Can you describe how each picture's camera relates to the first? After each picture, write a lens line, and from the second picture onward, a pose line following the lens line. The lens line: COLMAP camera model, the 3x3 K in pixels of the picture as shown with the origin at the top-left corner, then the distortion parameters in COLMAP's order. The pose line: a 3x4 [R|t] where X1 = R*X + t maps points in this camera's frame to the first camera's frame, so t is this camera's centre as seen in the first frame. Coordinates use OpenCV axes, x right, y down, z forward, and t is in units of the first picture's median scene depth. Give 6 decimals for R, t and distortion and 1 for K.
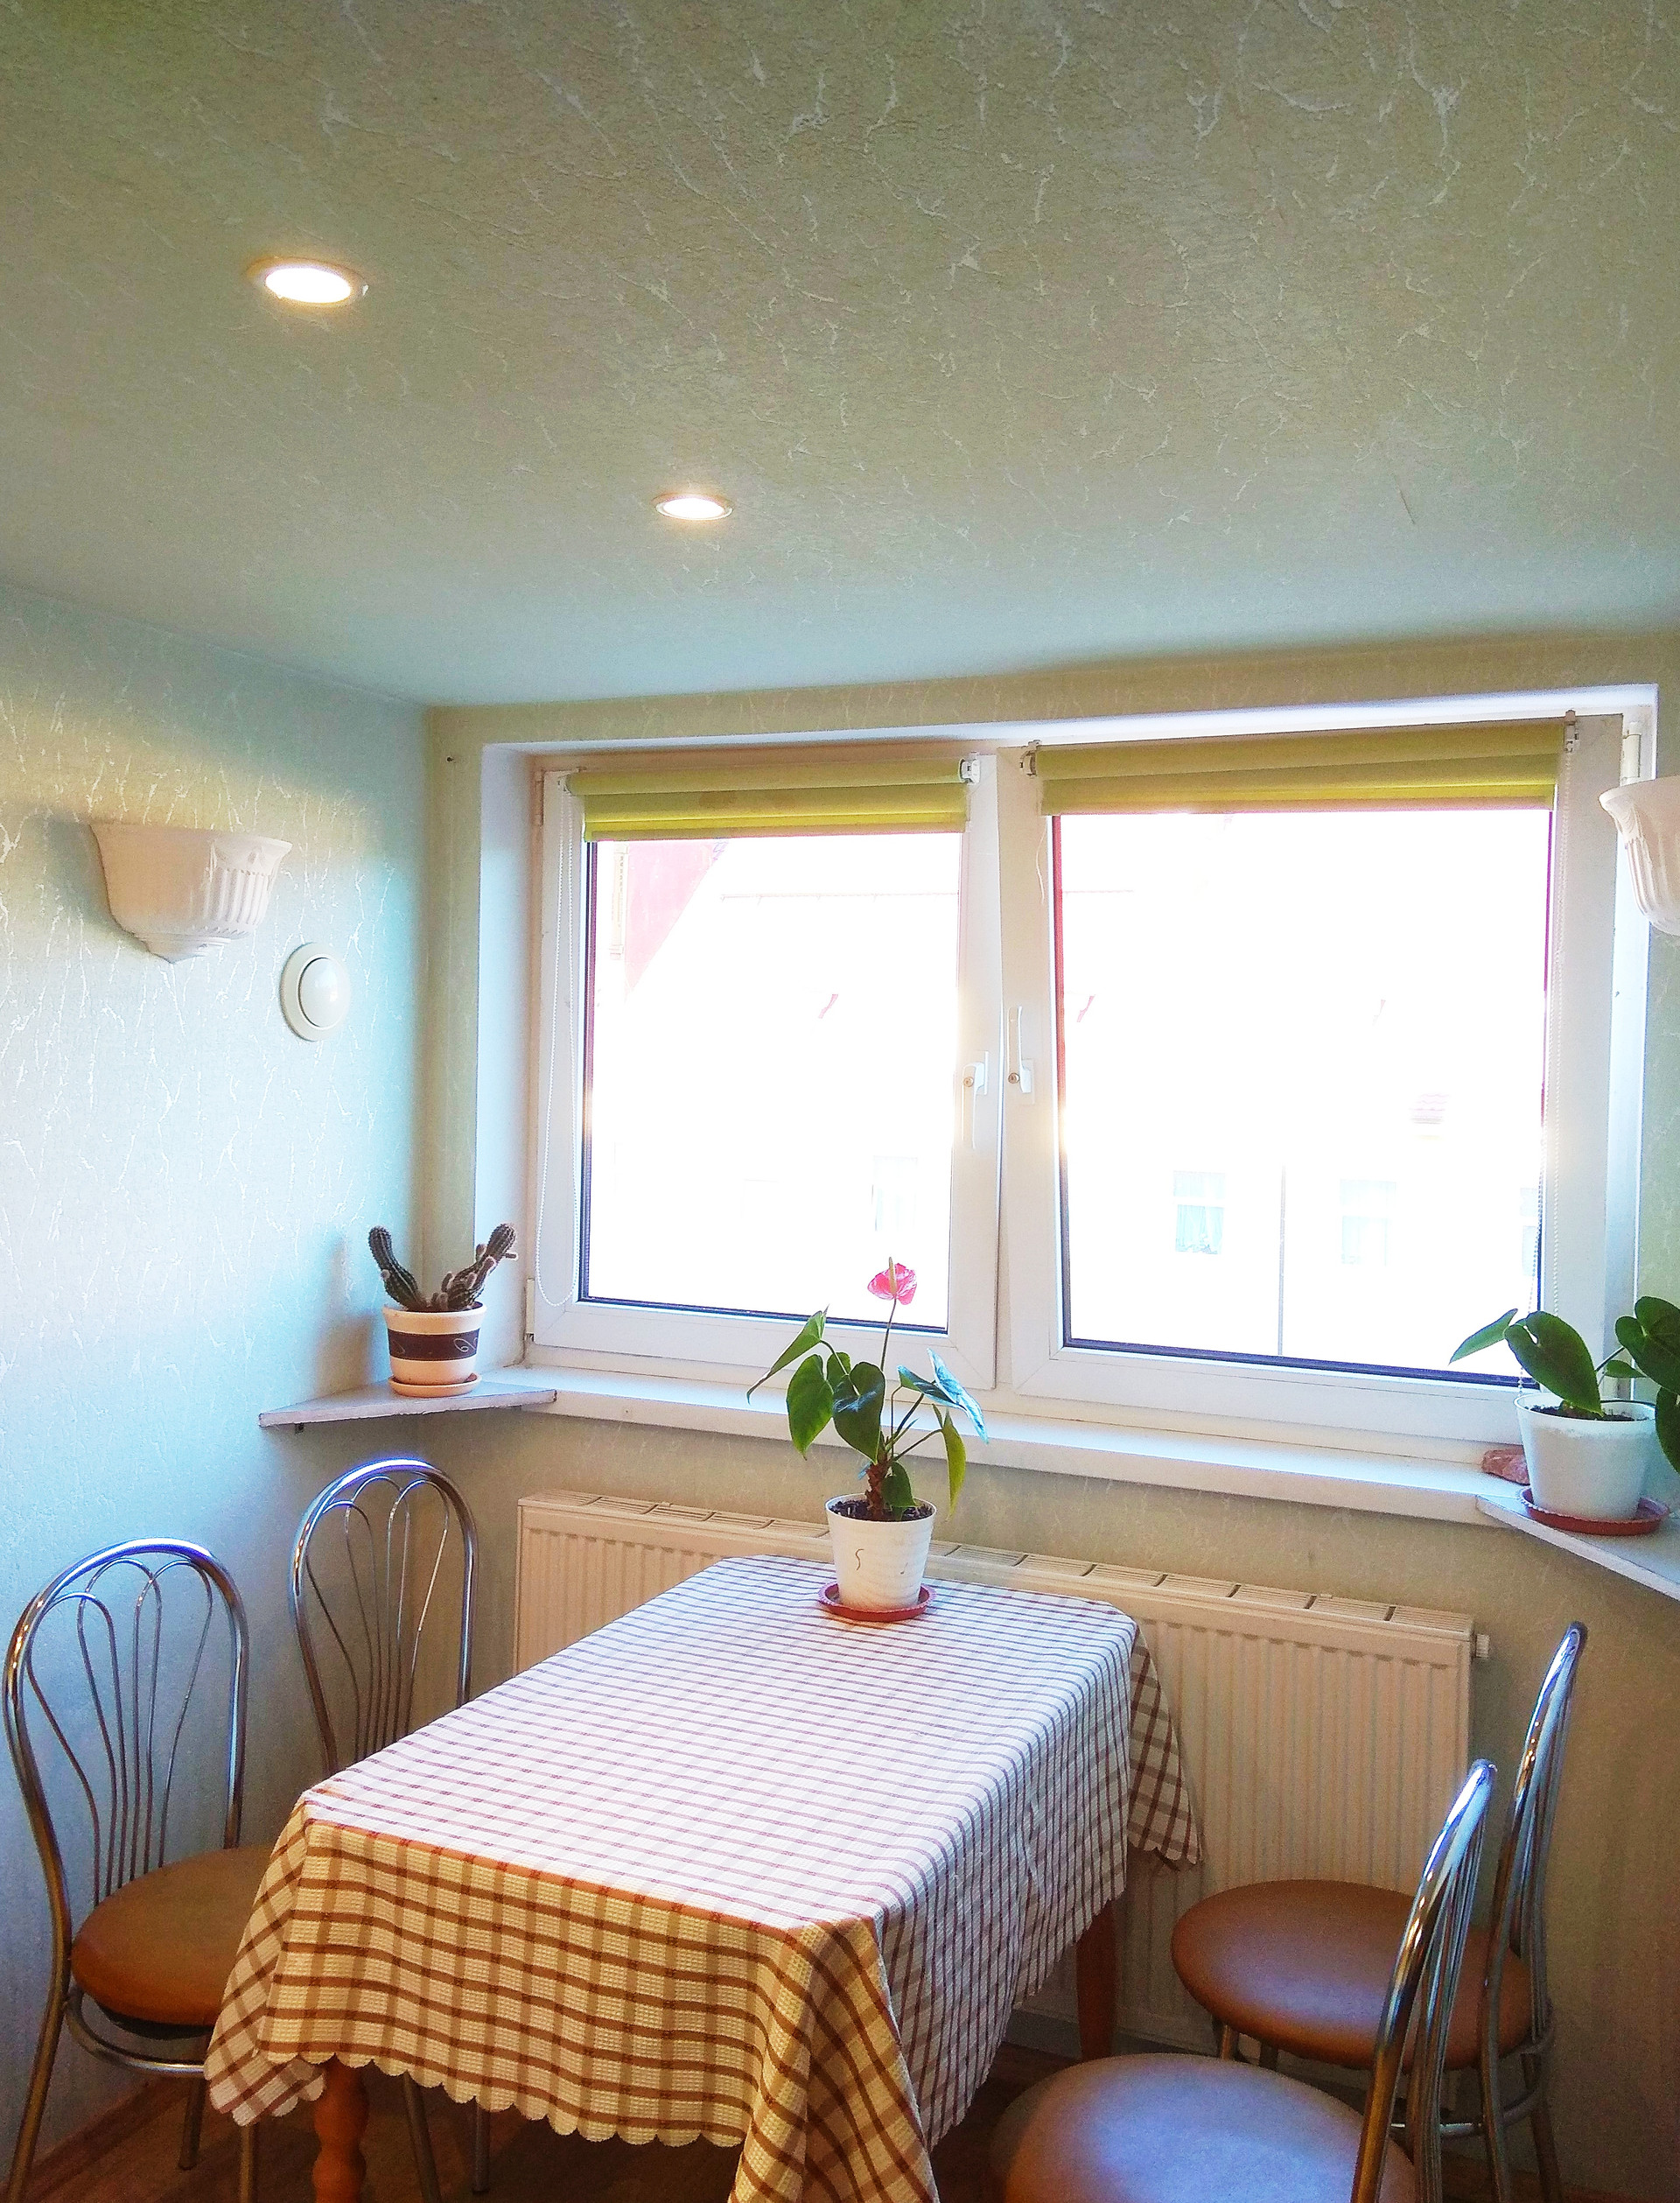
lens RADIAL K [[1822.8, 0, 840.4], [0, 1822.8, 1089.0], [0, 0, 1]] dist [0.076809, -0.128438]
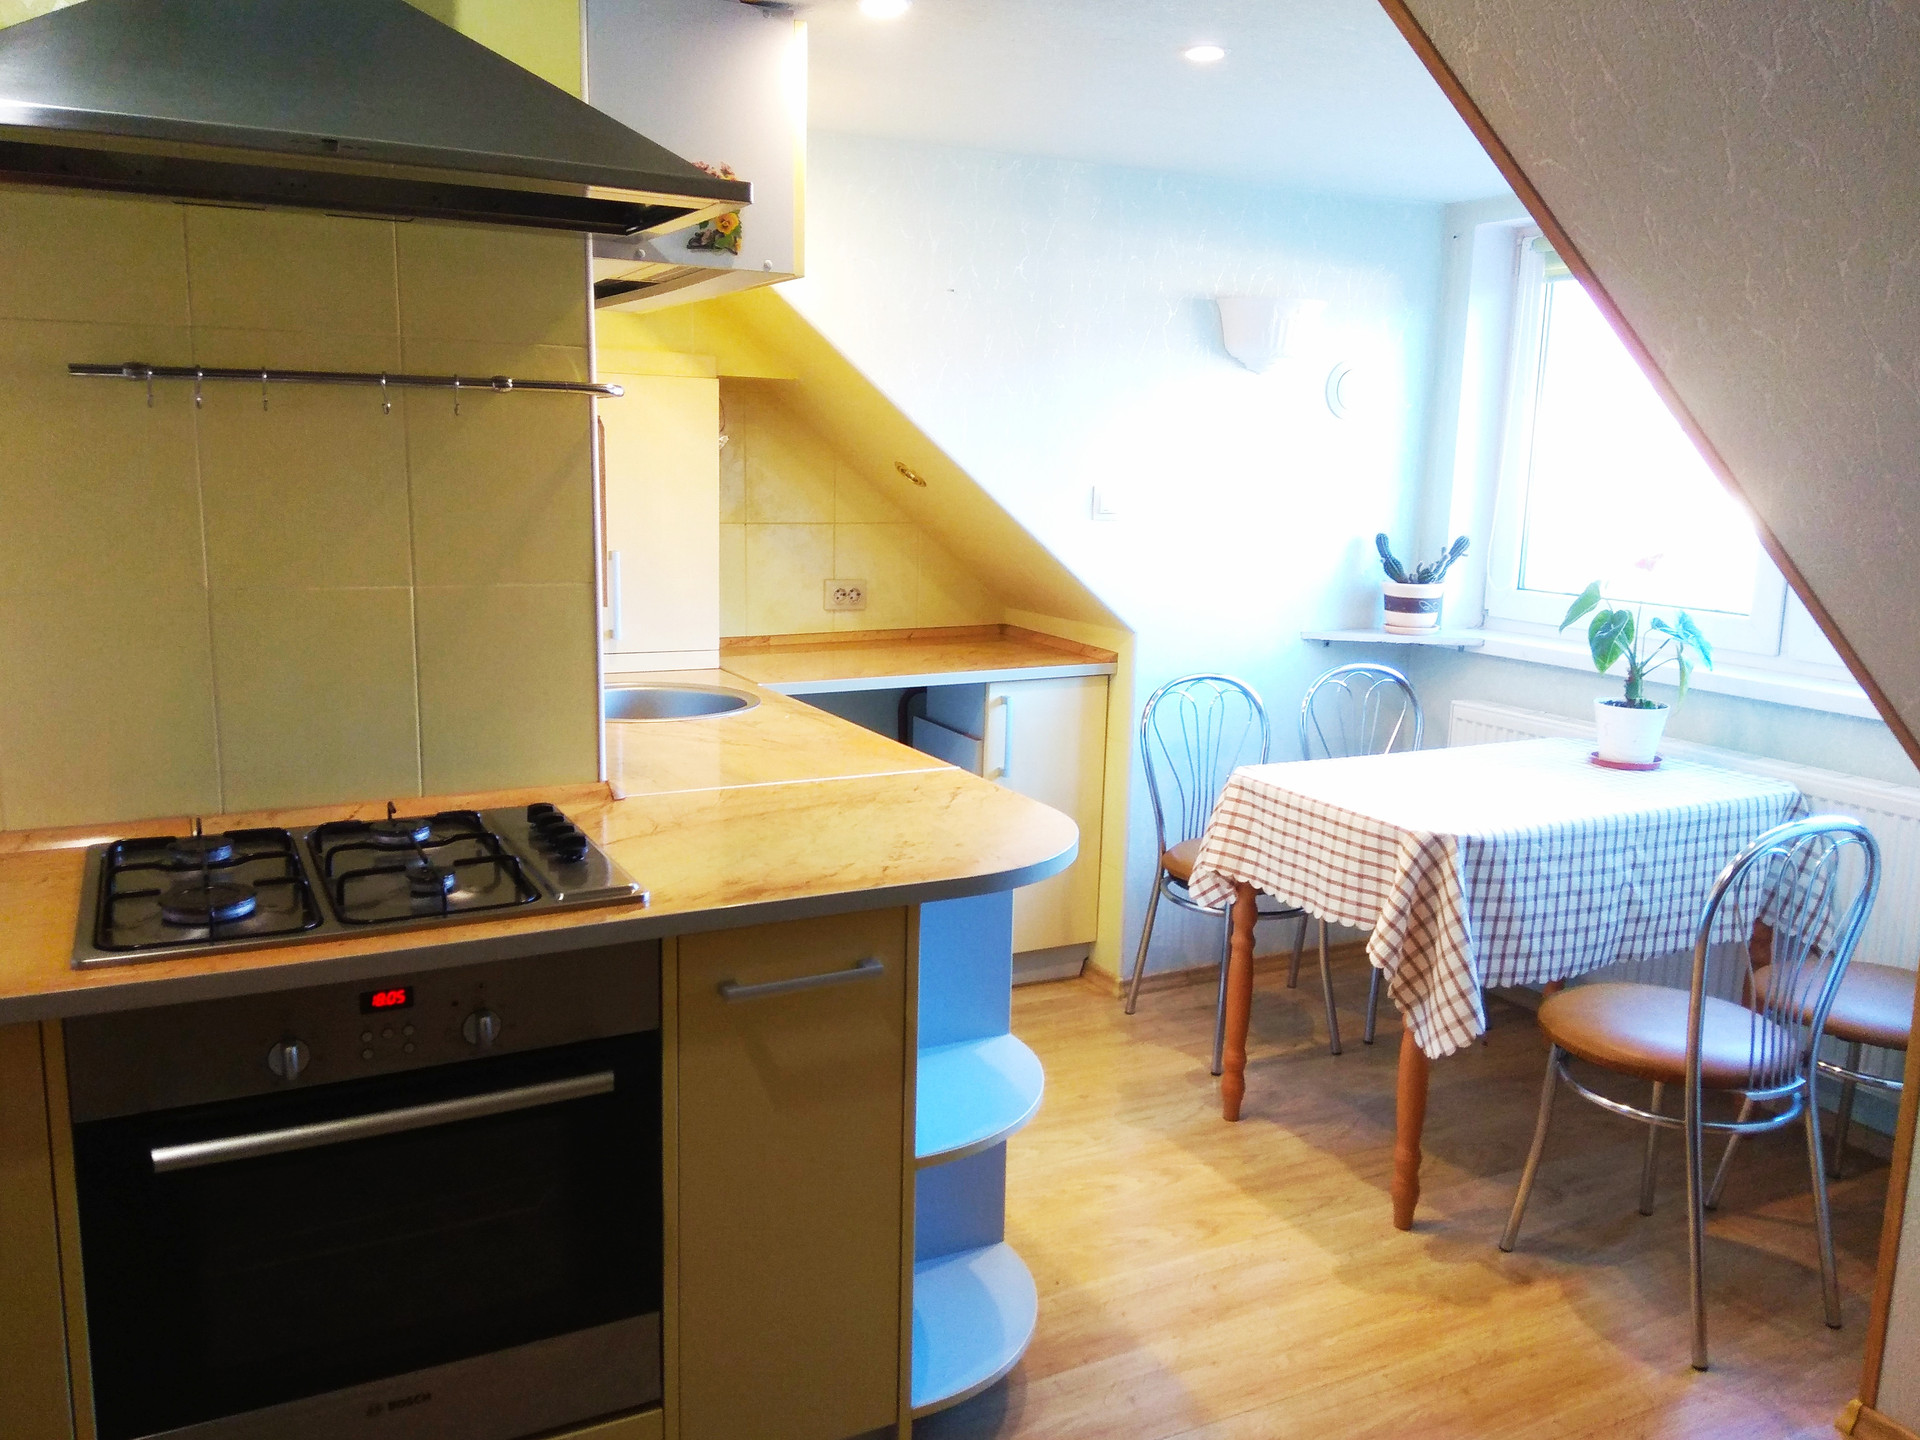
lens RADIAL K [[1470.6, 0, 933.3], [0, 1470.6, 722.4], [0, 0, 1]] dist [0.109756, -0.168521]
pose [[0.760573, 0.112030, -0.639514, 0.544634], [-0.019381, 0.988479, 0.150111, 0.084846], [0.648964, -0.101776, 0.753981, -0.526244]]
